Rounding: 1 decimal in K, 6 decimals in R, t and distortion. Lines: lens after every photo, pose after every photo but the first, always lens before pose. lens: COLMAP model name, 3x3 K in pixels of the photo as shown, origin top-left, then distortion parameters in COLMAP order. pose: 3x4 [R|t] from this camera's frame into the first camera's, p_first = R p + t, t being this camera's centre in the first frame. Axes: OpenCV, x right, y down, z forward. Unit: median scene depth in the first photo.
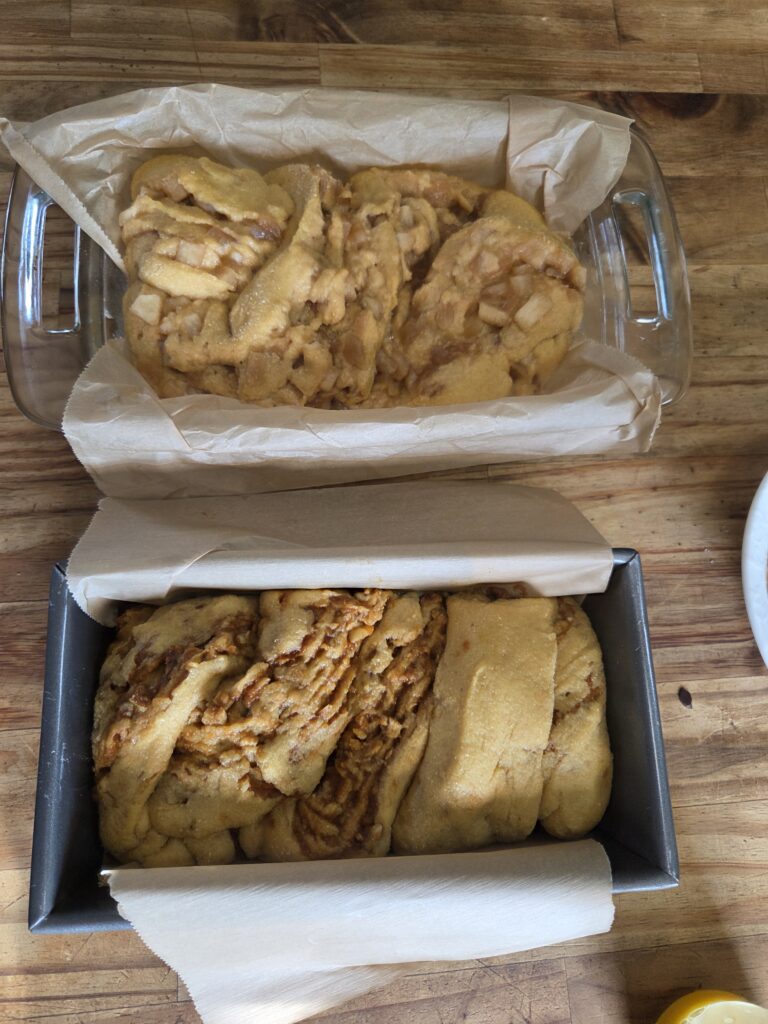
lens RADIAL K [[677.9, 0, 384.0], [0, 677.9, 512.0], [0, 0, 1]] dist [0.001001, -0.030634]
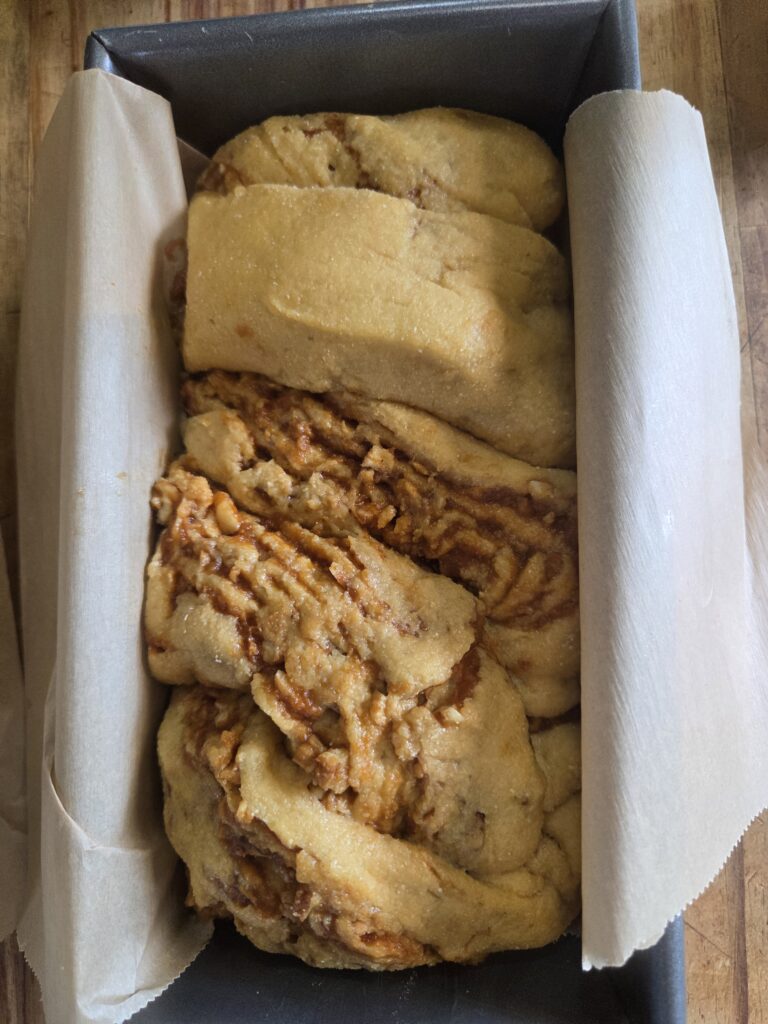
lens RADIAL K [[743.2, 0, 384.0], [0, 743.2, 512.0], [0, 0, 1]] dist [-0.024908, -0.005247]
pose [[0.019561, -0.999808, -0.001198, -0.031775], [0.989098, 0.019176, 0.146005, 0.235028], [-0.145954, -0.004041, 0.989283, 0.364139]]
